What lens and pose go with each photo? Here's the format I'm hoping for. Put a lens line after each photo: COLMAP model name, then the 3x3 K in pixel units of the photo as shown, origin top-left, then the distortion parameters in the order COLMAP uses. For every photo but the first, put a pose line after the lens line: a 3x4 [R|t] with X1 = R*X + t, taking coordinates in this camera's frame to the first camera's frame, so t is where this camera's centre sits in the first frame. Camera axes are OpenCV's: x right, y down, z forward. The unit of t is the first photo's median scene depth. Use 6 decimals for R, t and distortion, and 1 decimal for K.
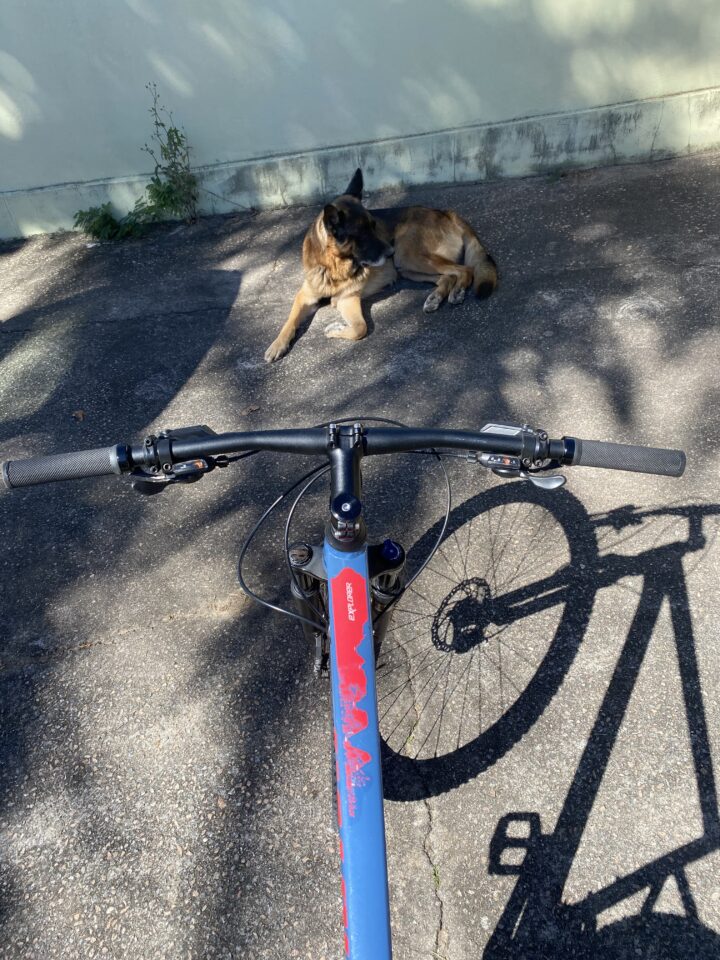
lens RADIAL K [[707.3, 0, 360.0], [0, 707.3, 480.0], [0, 0, 1]] dist [0.037644, -0.042343]
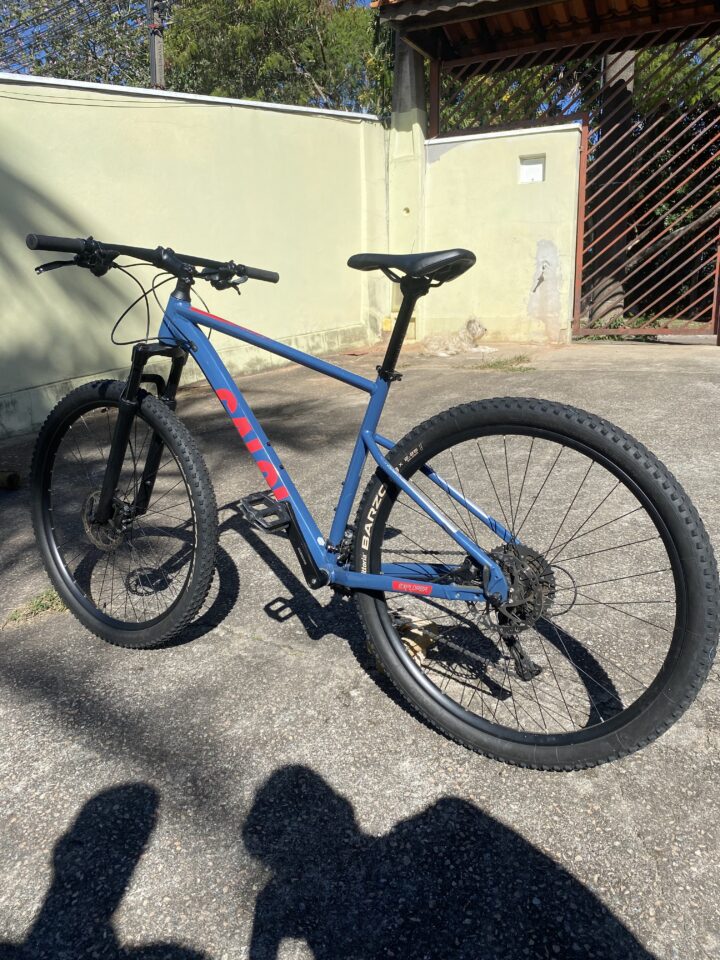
lens RADIAL K [[721.3, 0, 369.7], [0, 721.3, 479.8], [0, 0, 1]] dist [-0.002410, -0.008513]
pose [[0.564409, -0.160825, 0.809677, -0.781306], [0.572512, 0.782877, -0.243584, 0.704132], [-0.594704, 0.601031, 0.533938, -0.073085]]
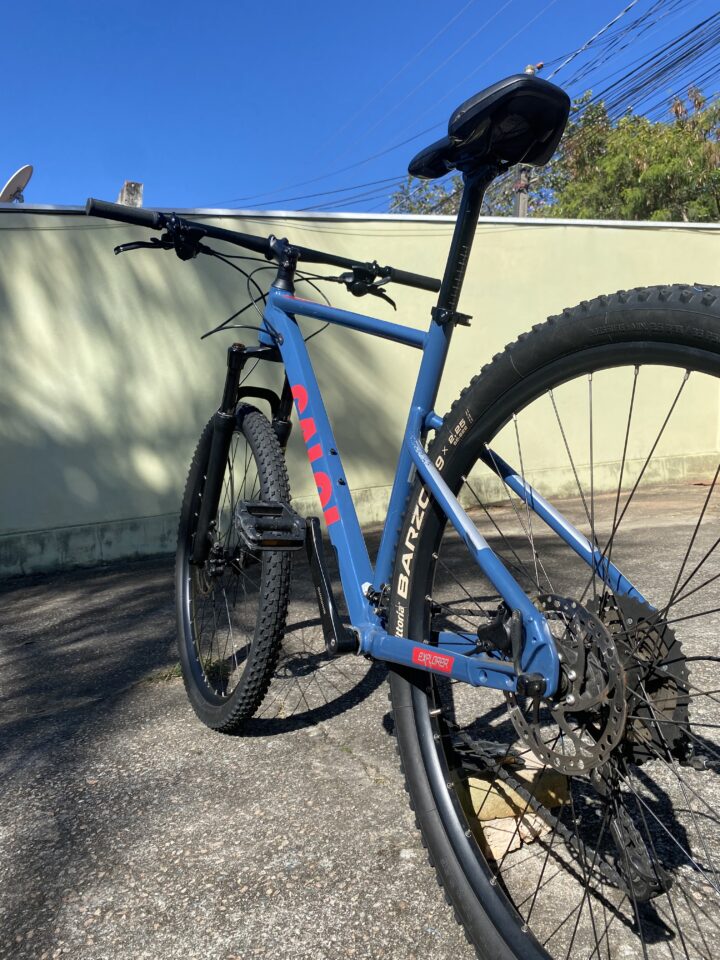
lens RADIAL K [[732.0, 0, 362.3], [0, 732.0, 473.6], [0, 0, 1]] dist [-0.008785, -0.008741]
pose [[0.900069, 0.039686, 0.433937, -0.298884], [0.276575, 0.717506, -0.639290, 0.846785], [-0.336723, 0.695421, 0.634829, 0.062844]]
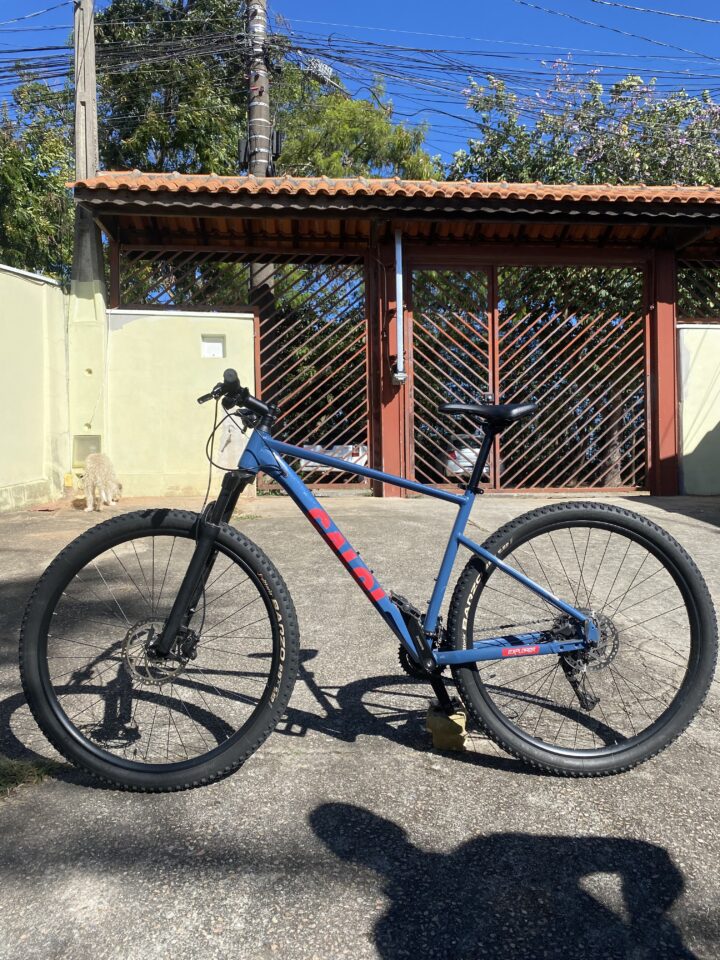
lens RADIAL K [[707.3, 0, 360.0], [0, 707.3, 480.0], [0, 0, 1]] dist [0.037644, -0.042343]
pose [[0.033985, 0.025759, 0.999090, -1.223468], [0.700423, 0.712479, -0.042195, 0.275670], [-0.712918, 0.701220, 0.006171, 0.460939]]
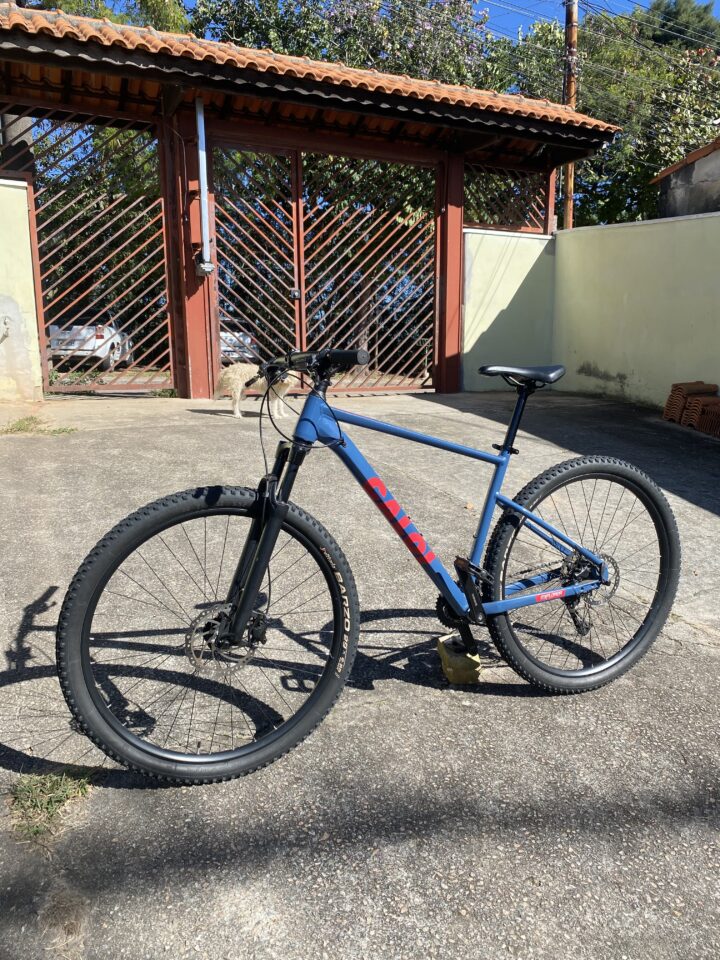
lens RADIAL K [[713.9, 0, 358.5], [0, 713.9, 467.9], [0, 0, 1]] dist [0.041524, -0.052417]
pose [[-0.324771, -0.117414, 0.938476, -1.122470], [0.667103, 0.674950, 0.315303, -0.197877], [-0.670446, 0.728461, -0.140877, 0.731141]]
